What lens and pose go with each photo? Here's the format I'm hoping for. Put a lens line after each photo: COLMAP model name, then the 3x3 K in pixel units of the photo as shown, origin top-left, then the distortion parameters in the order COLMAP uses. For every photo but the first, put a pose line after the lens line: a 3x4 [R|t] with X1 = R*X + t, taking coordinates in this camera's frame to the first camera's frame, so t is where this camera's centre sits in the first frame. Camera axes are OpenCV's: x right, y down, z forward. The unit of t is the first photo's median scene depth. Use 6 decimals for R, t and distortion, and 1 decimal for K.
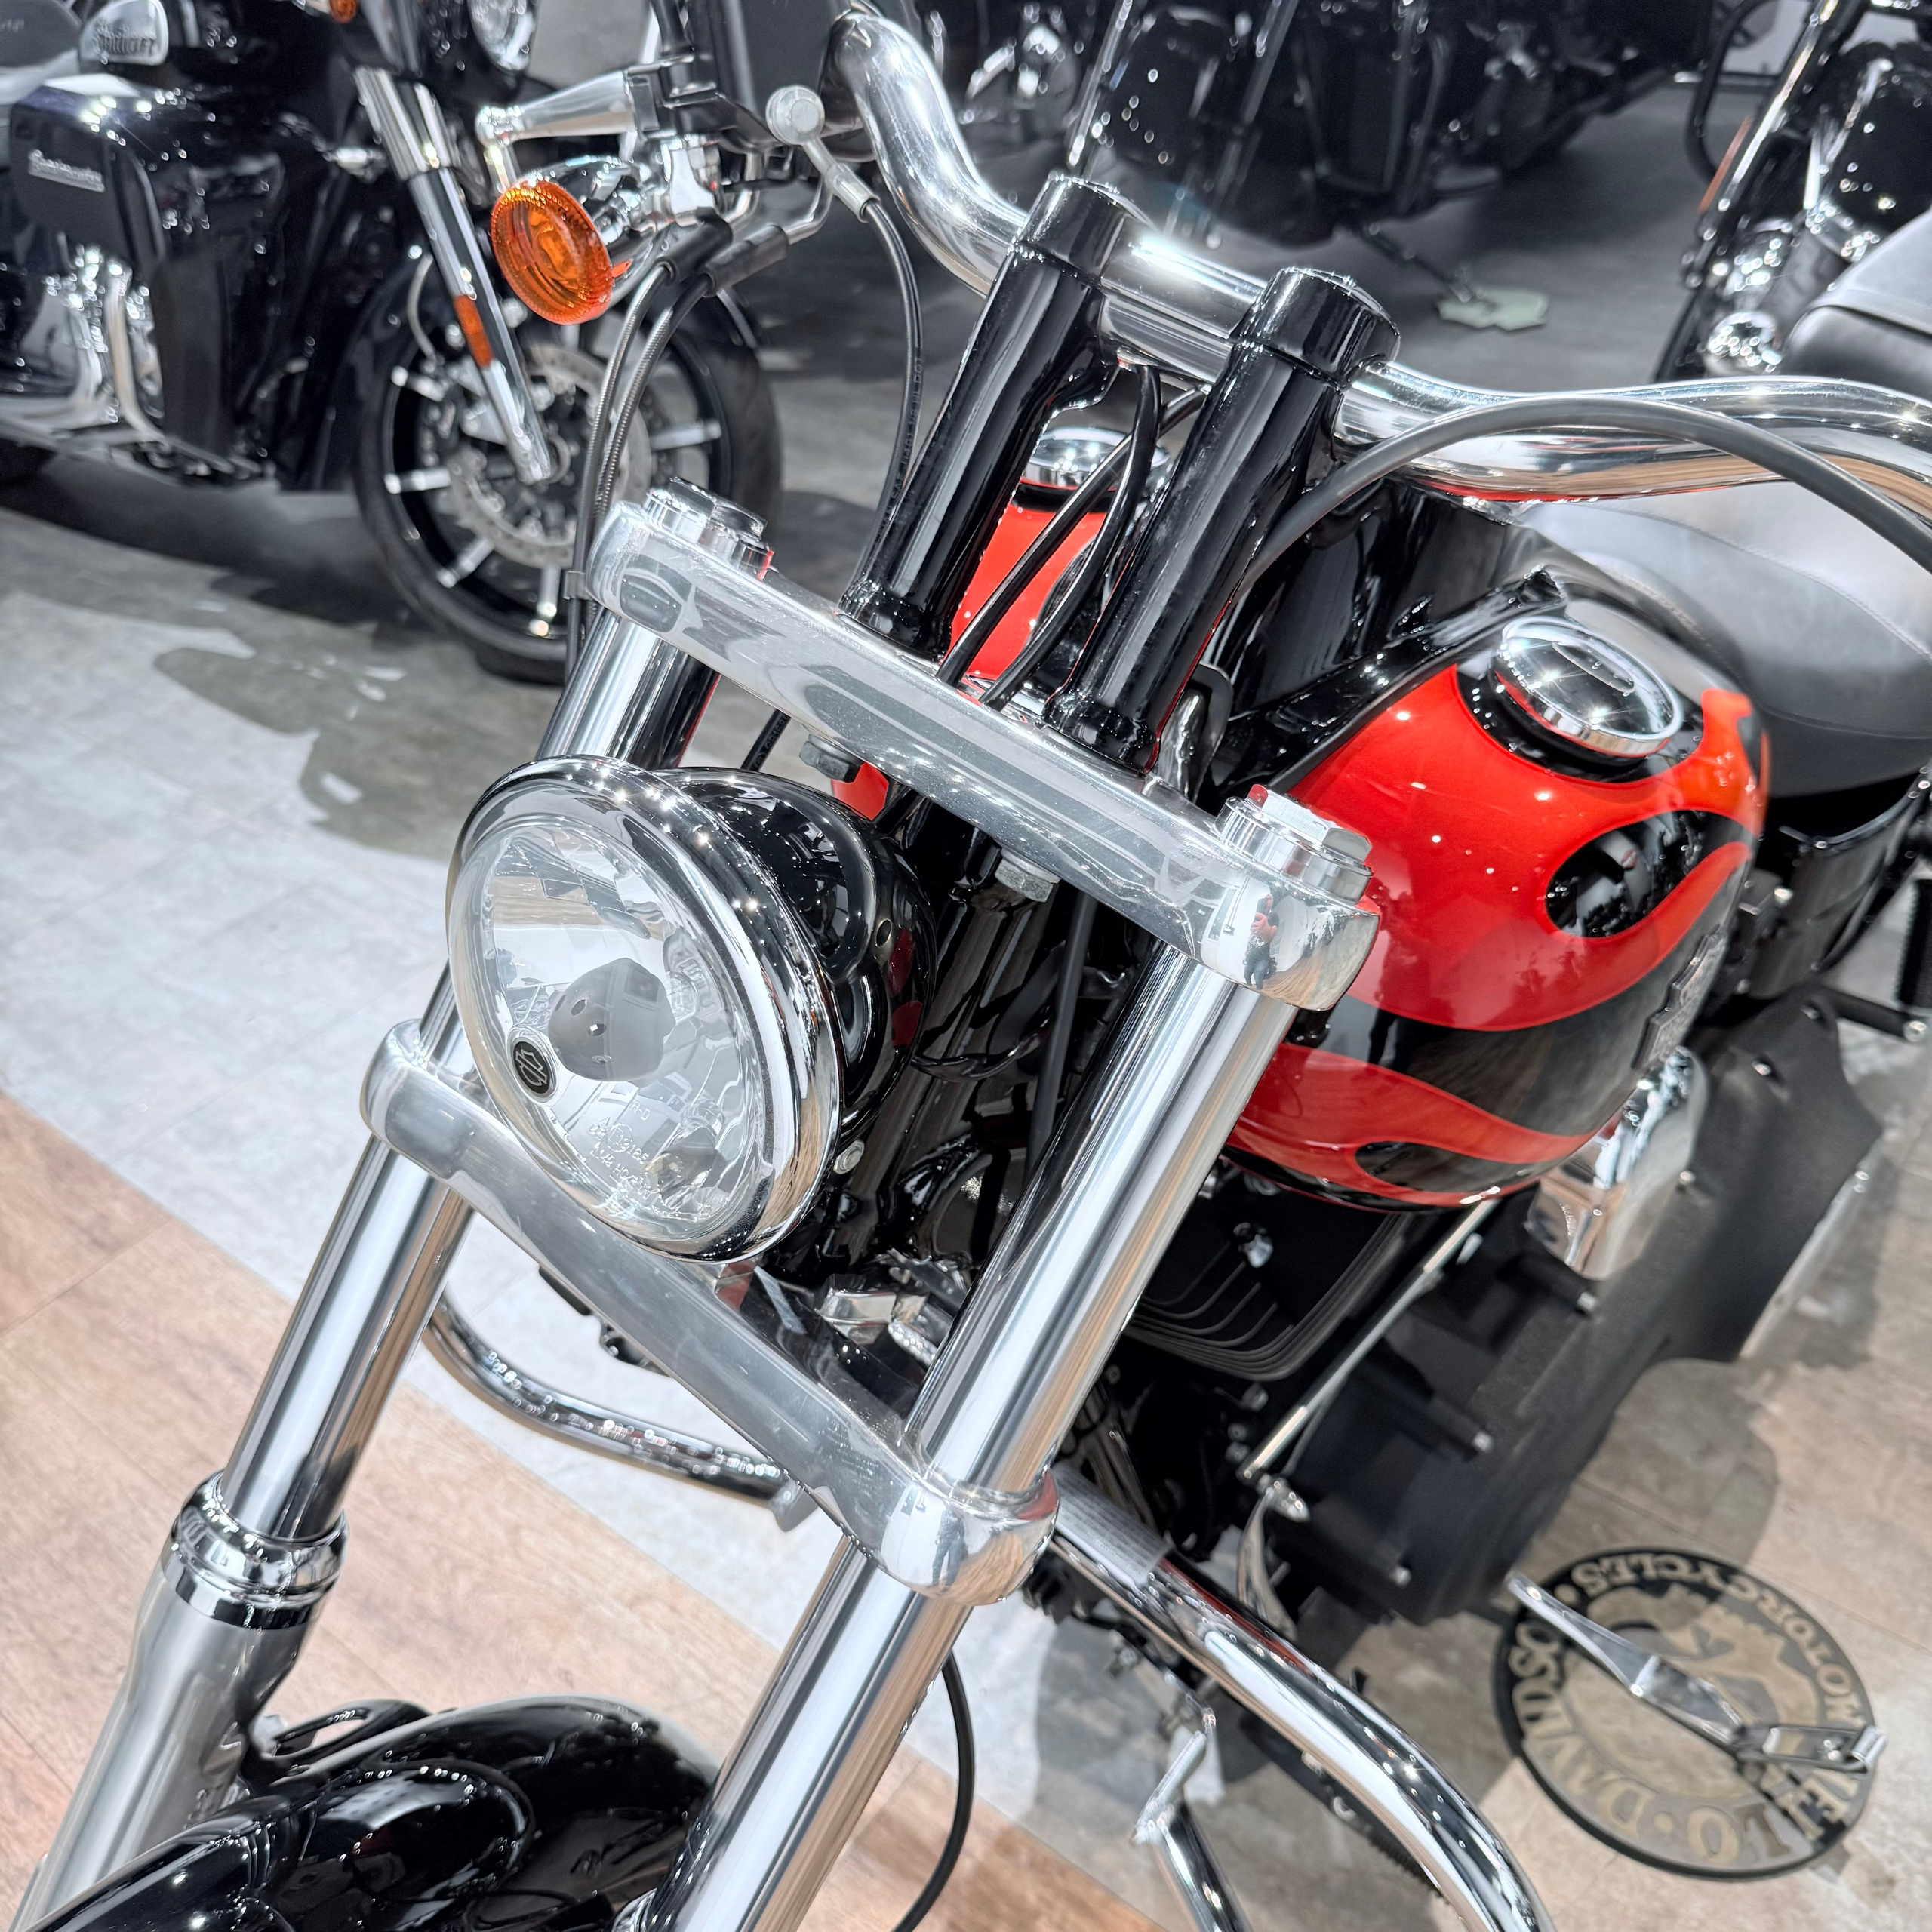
lens RADIAL K [[1870.1, 0, 952.0], [0, 1870.1, 1010.7], [0, 0, 1]] dist [0.039716, -0.072965]
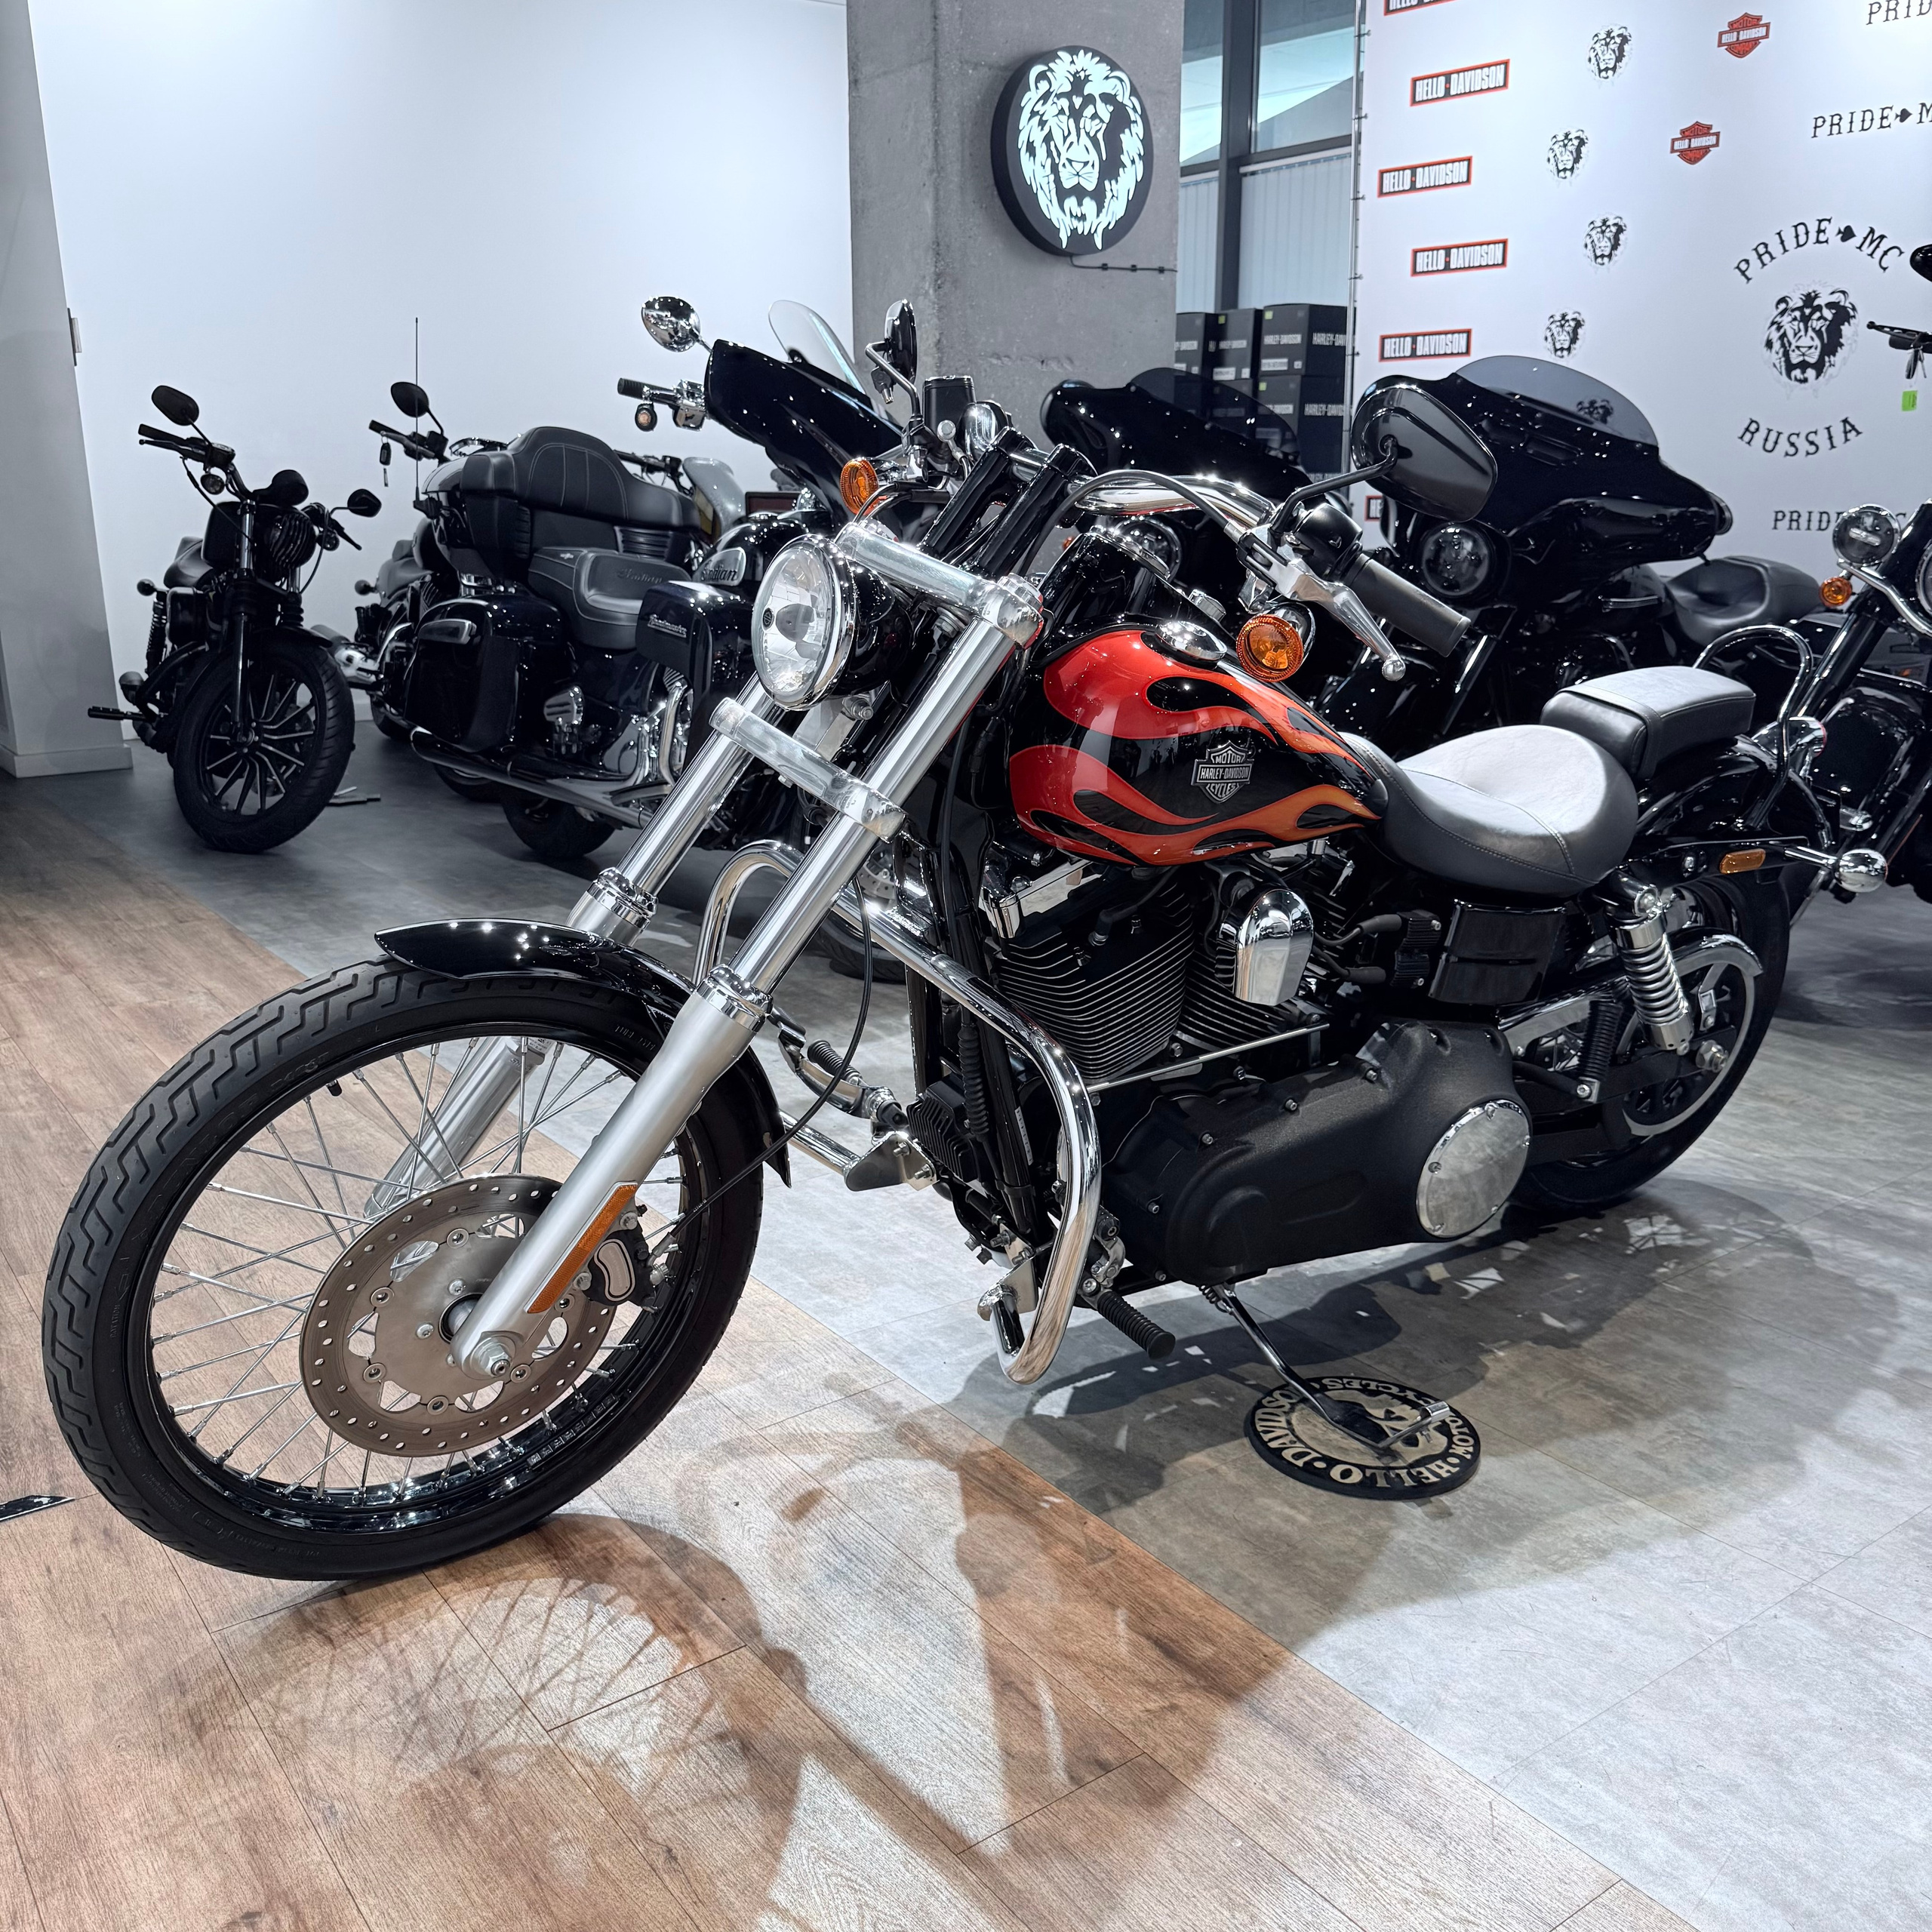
lens RADIAL K [[1857.5, 0, 934.4], [0, 1857.5, 1007.1], [0, 0, 1]] dist [0.141037, -0.294969]
pose [[0.960066, 0.154360, -0.233336, 0.345240], [-0.228149, 0.914678, -0.333634, 0.630003], [0.161928, 0.373546, 0.913369, -0.626332]]
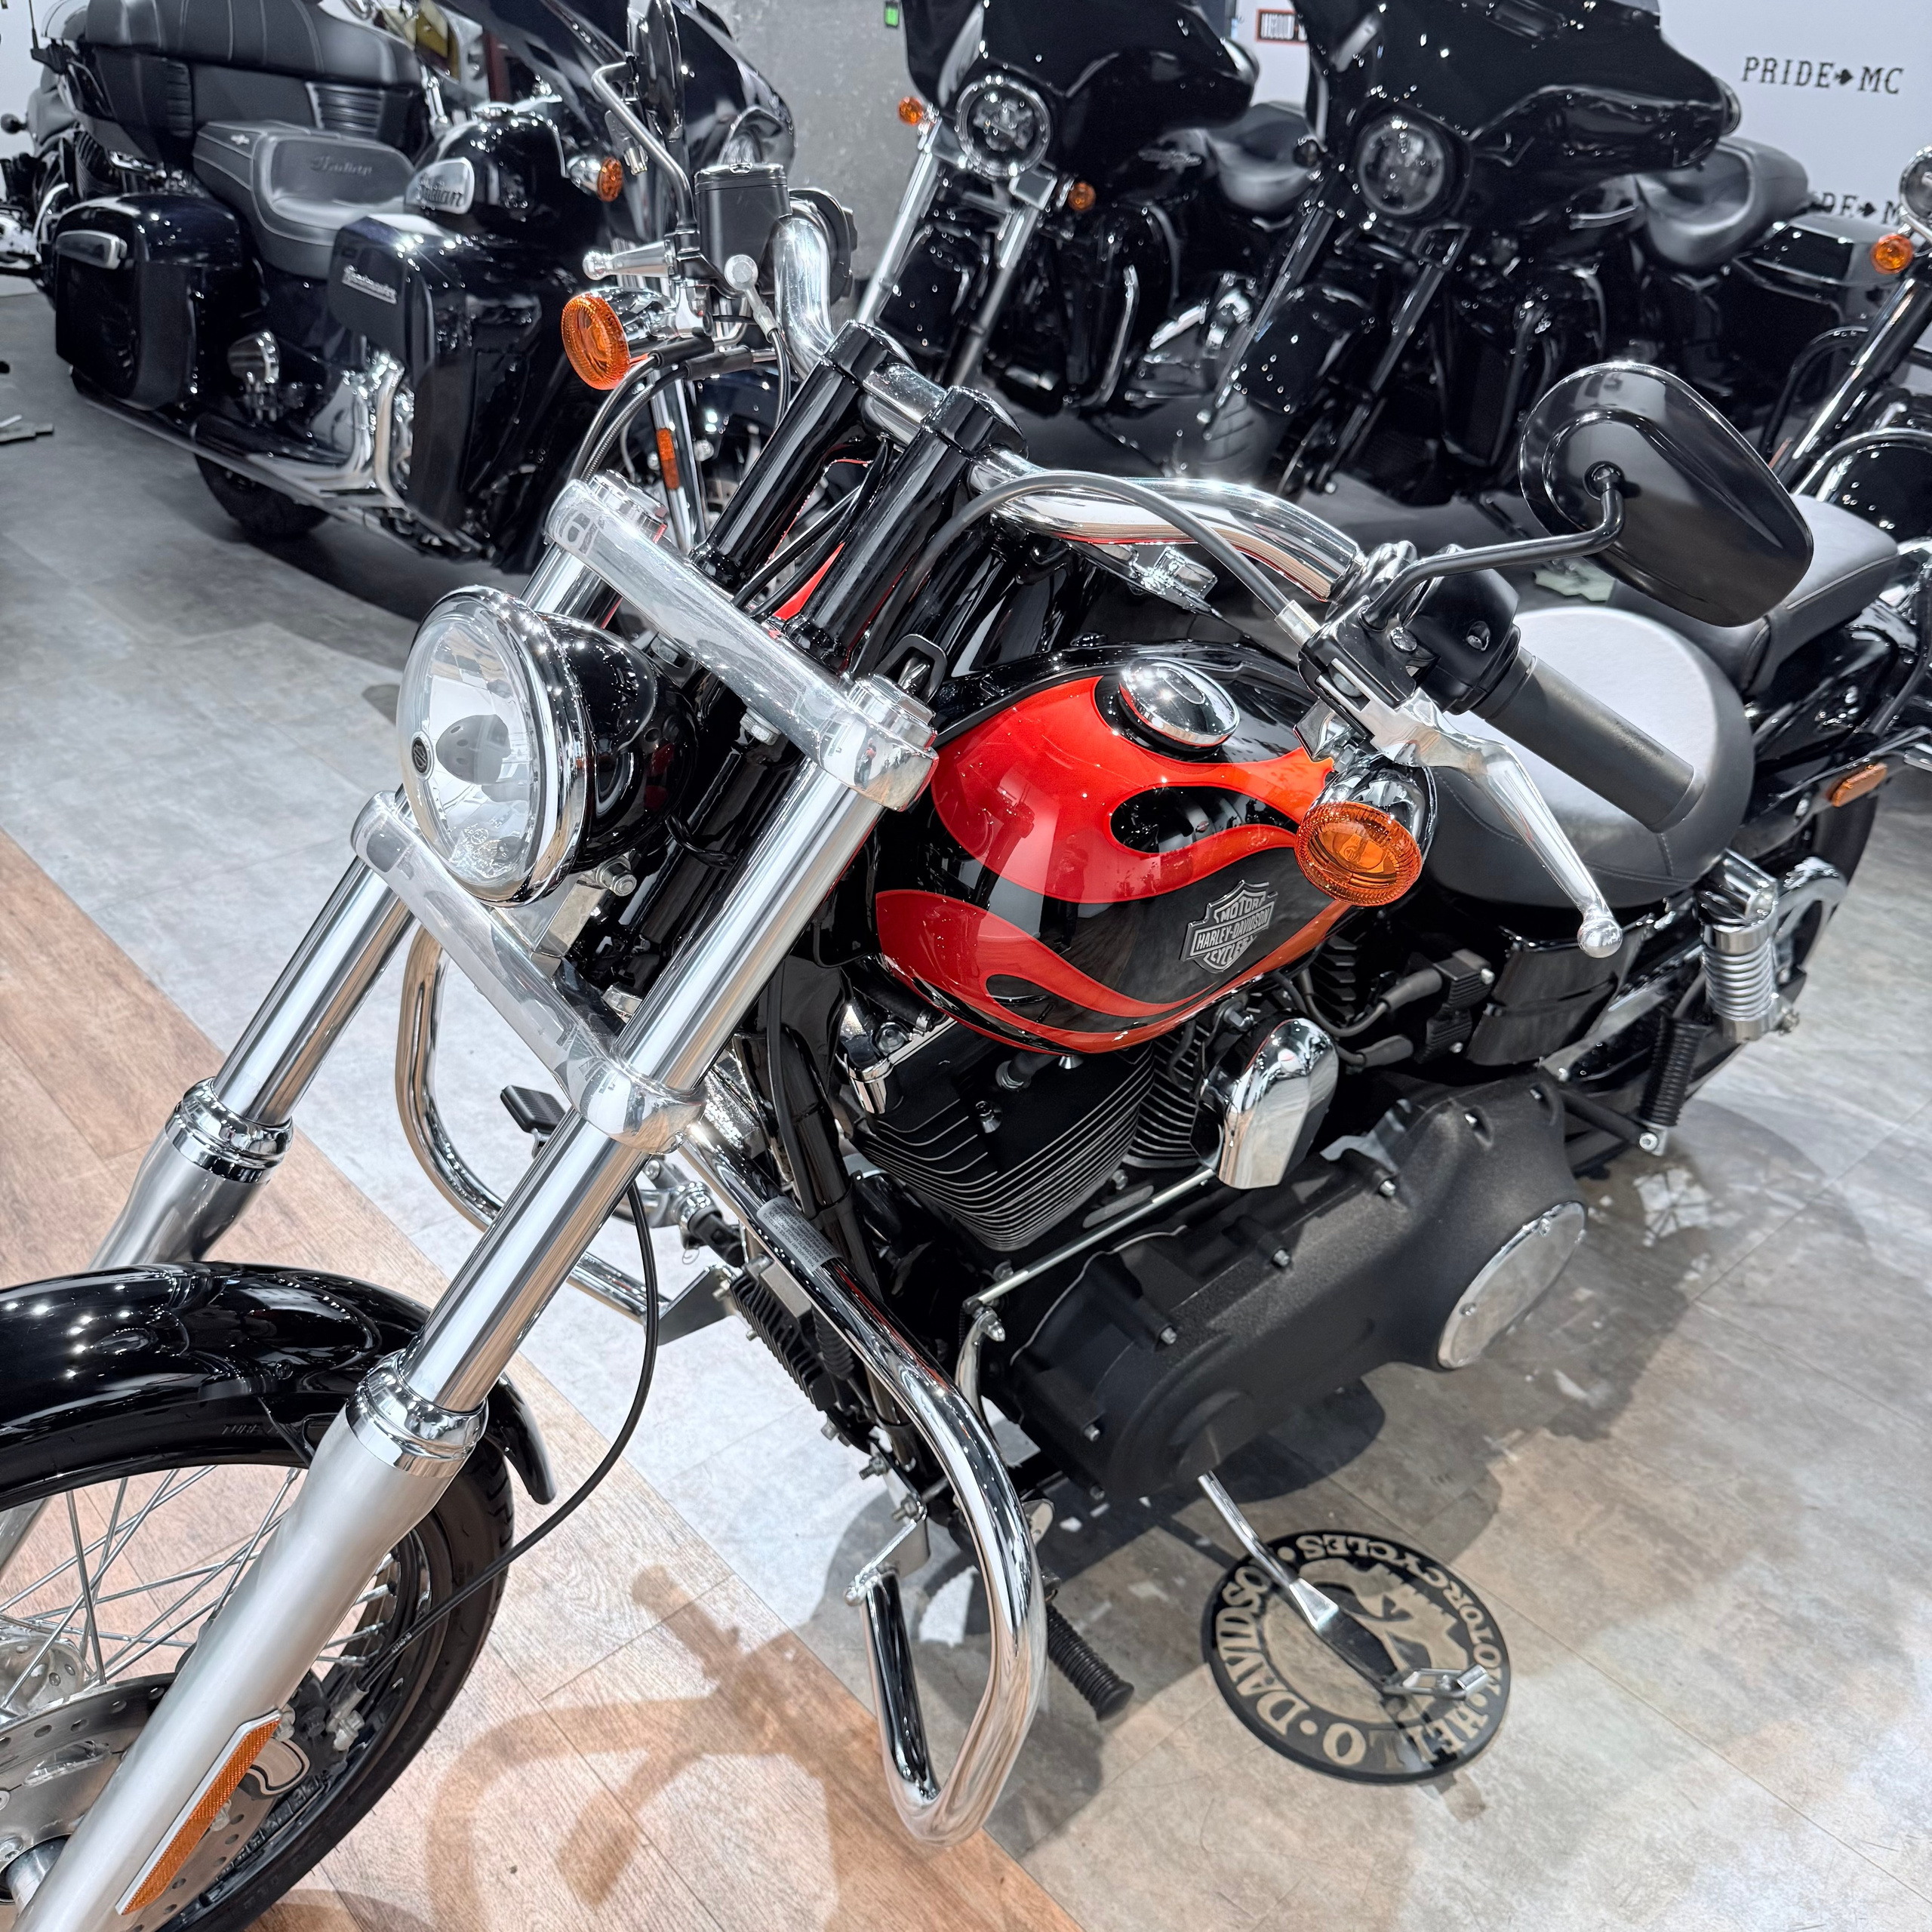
lens RADIAL K [[1870.1, 0, 952.0], [0, 1870.1, 1010.7], [0, 0, 1]] dist [0.039716, -0.072965]
pose [[0.981005, 0.169418, -0.094484, 0.174449], [-0.178712, 0.978752, -0.100535, 0.132051], [0.075444, 0.115511, 0.990437, -0.245901]]
